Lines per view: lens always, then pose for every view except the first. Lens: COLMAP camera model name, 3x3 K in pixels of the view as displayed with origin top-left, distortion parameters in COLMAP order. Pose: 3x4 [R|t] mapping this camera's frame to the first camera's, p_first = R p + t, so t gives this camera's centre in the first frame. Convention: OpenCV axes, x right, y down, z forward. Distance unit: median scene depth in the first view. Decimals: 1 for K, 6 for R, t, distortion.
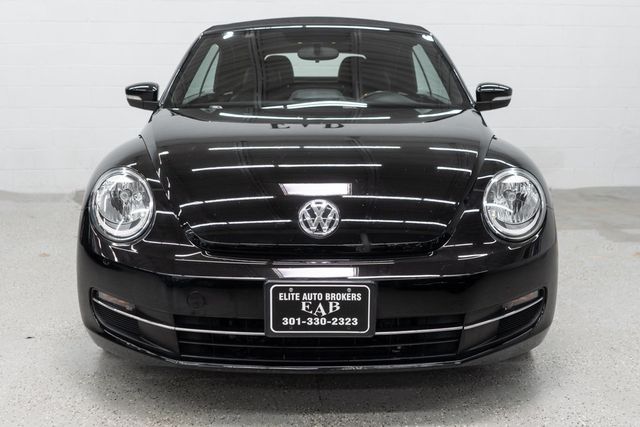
lens RADIAL K [[787.3, 0, 321.1], [0, 787.3, 214.0], [0, 0, 1]] dist [-0.021143, 0.000000]
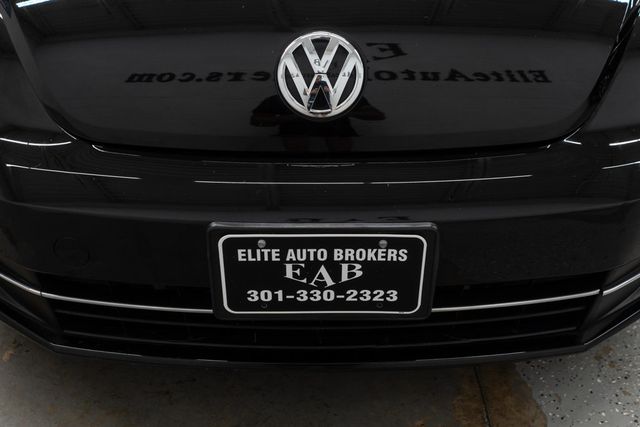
lens RADIAL K [[787.3, 0, 320.9], [0, 787.3, 213.9], [0, 0, 1]] dist [-0.021143, 0.000000]
pose [[0.999994, -0.002434, -0.002302, -0.001060], [0.003158, 0.914321, 0.404978, -0.112942], [0.001119, -0.404983, 0.914324, 0.566832]]
